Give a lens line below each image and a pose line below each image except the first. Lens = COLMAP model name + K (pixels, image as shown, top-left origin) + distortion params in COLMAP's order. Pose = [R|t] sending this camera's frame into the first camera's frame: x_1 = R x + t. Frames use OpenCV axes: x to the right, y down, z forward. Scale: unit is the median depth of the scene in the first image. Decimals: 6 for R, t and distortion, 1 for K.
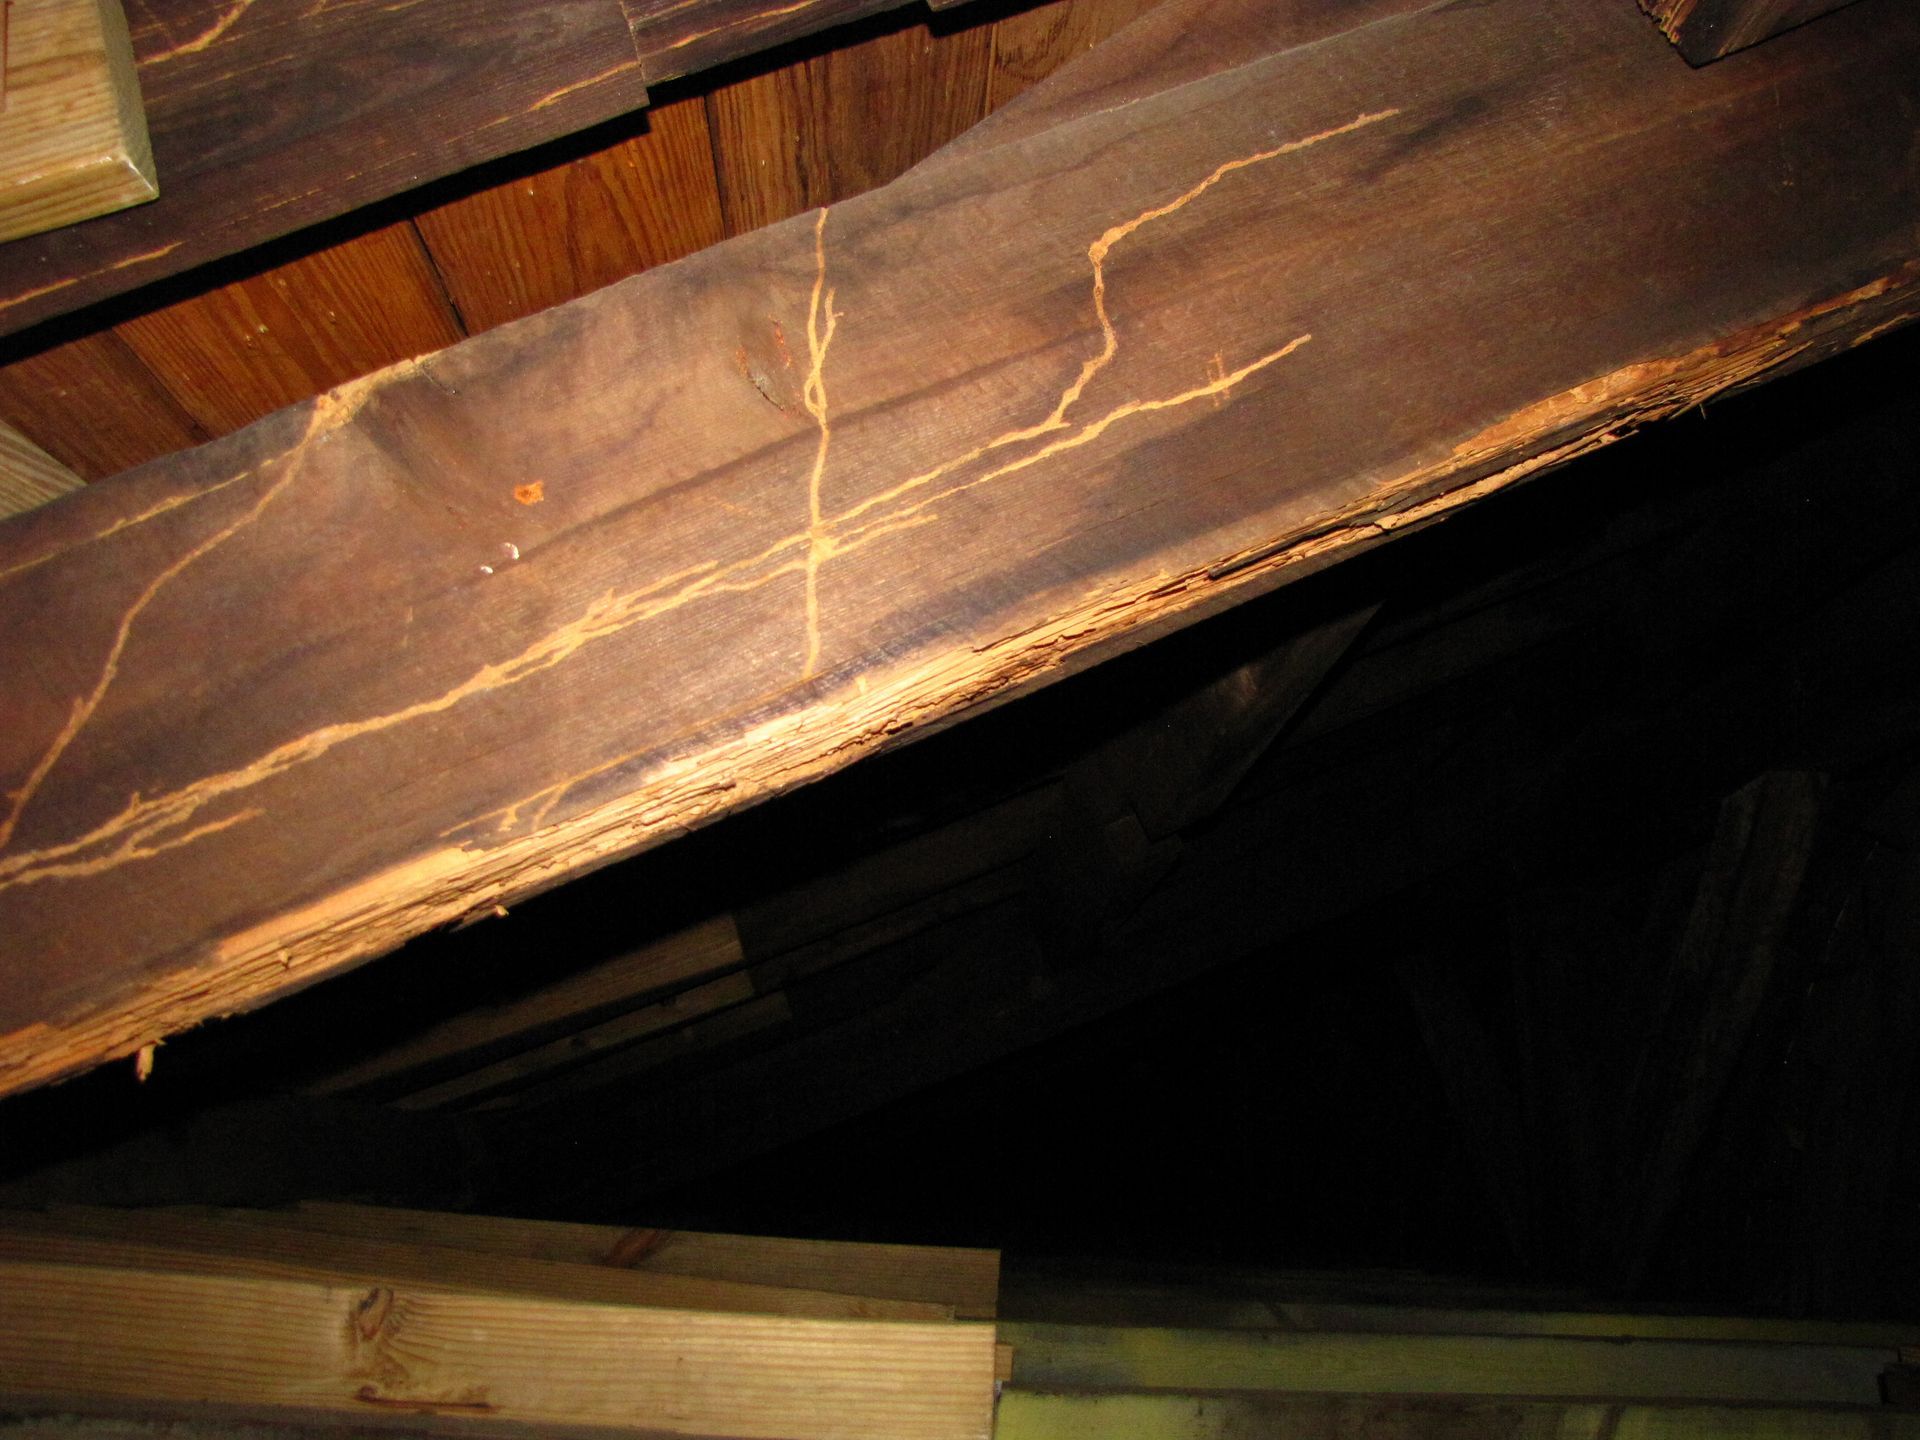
lens RADIAL K [[1618.9, 0, 972.6], [0, 1618.9, 678.2], [0, 0, 1]] dist [-0.177358, 0.156011]
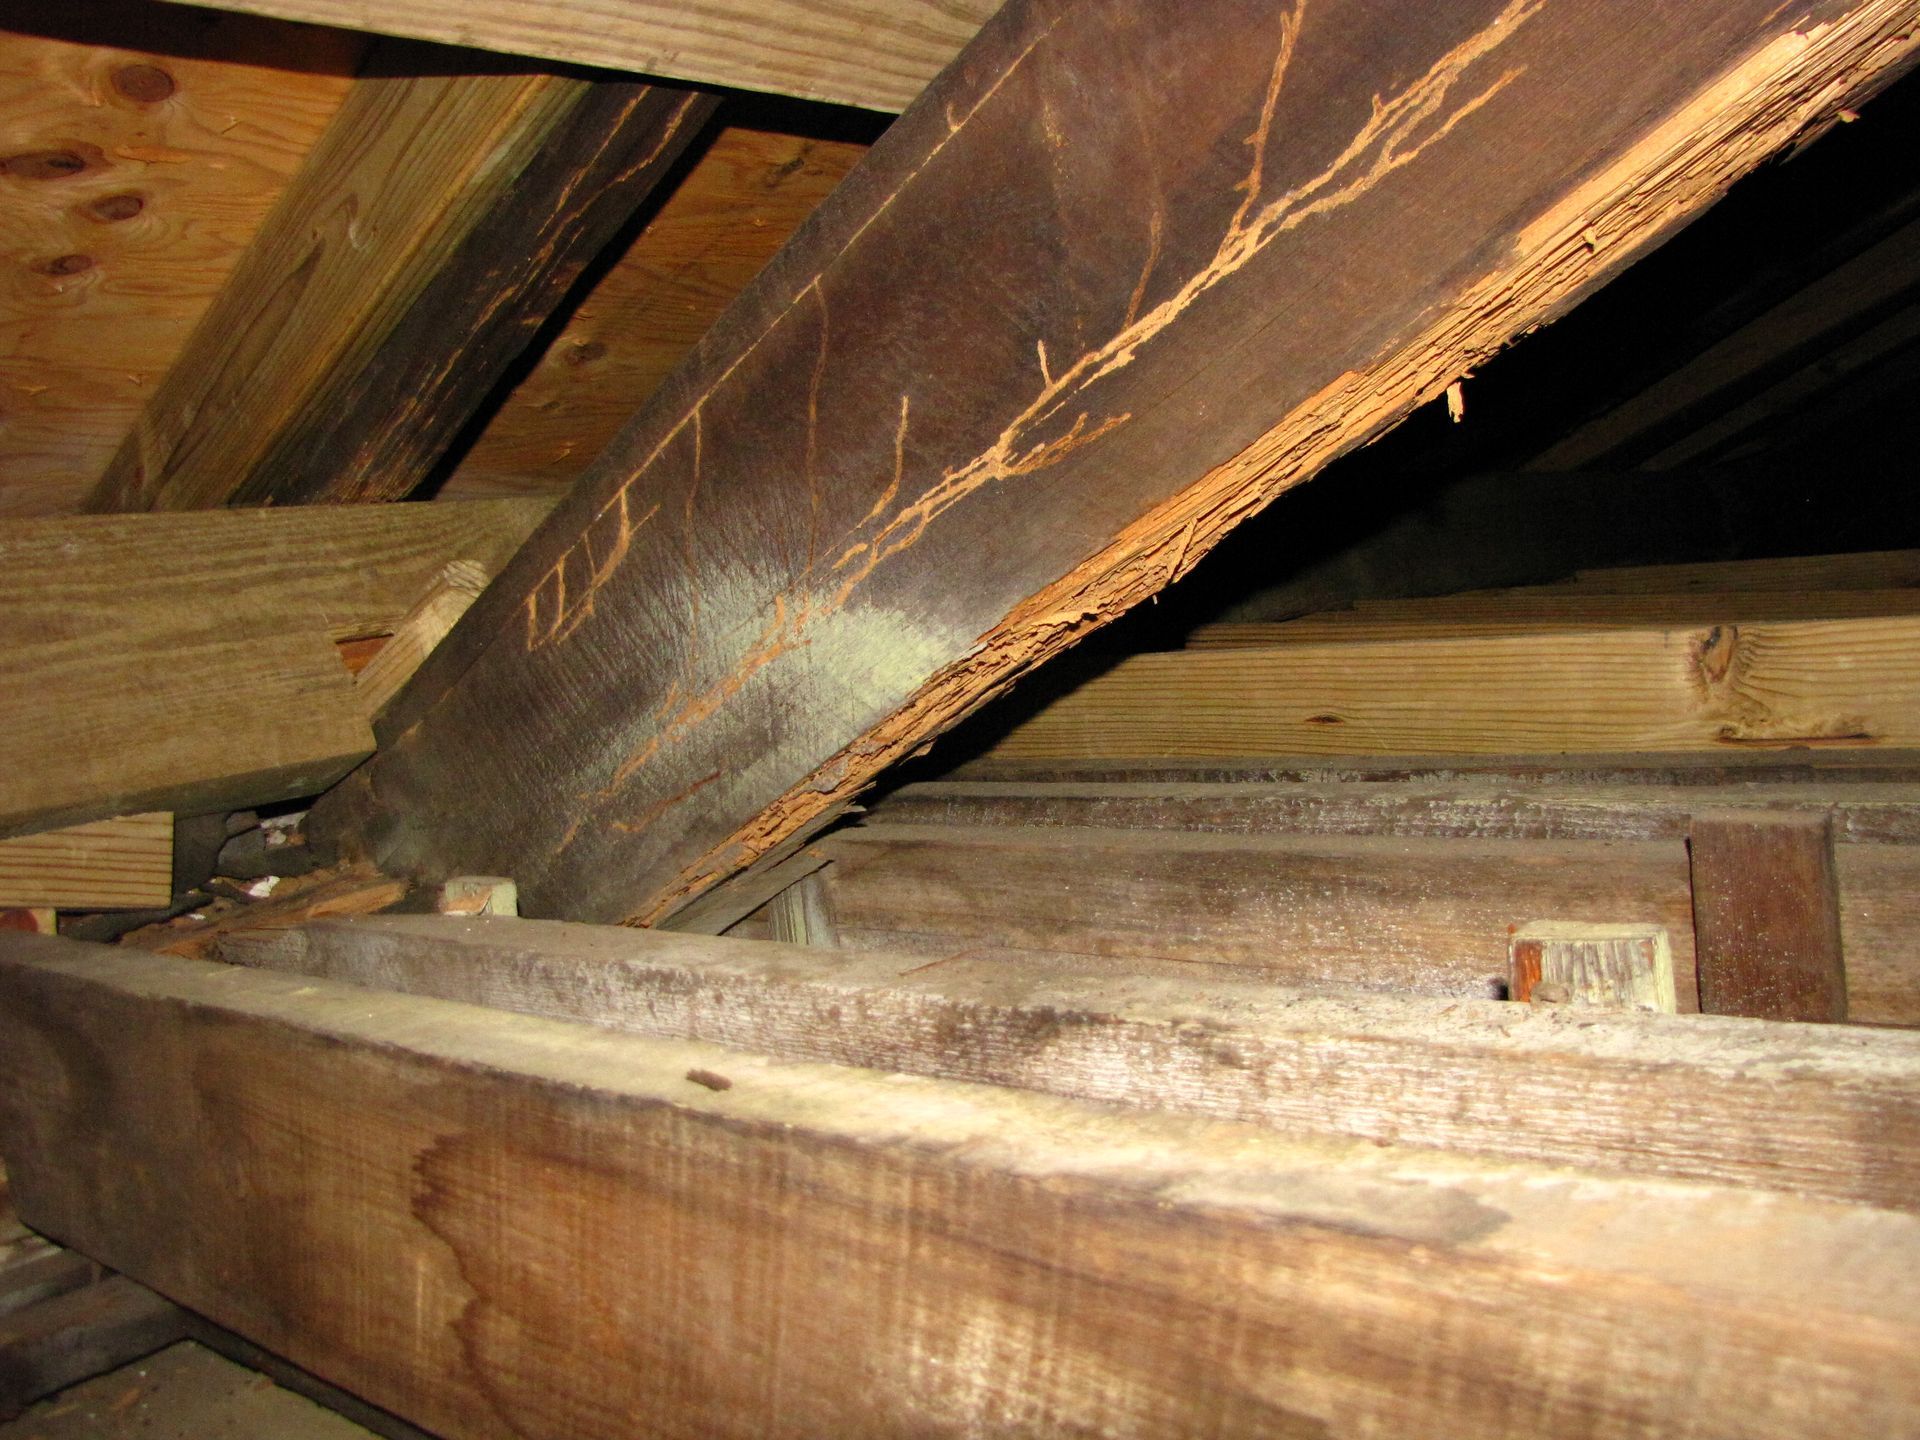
lens RADIAL K [[1618.9, 0, 972.6], [0, 1618.9, 678.2], [0, 0, 1]] dist [-0.177358, 0.156011]
pose [[0.739404, -0.082059, -0.668242, -0.138874], [0.323237, 0.913938, 0.245429, 0.077900], [0.590592, -0.397472, 0.702294, 0.121960]]
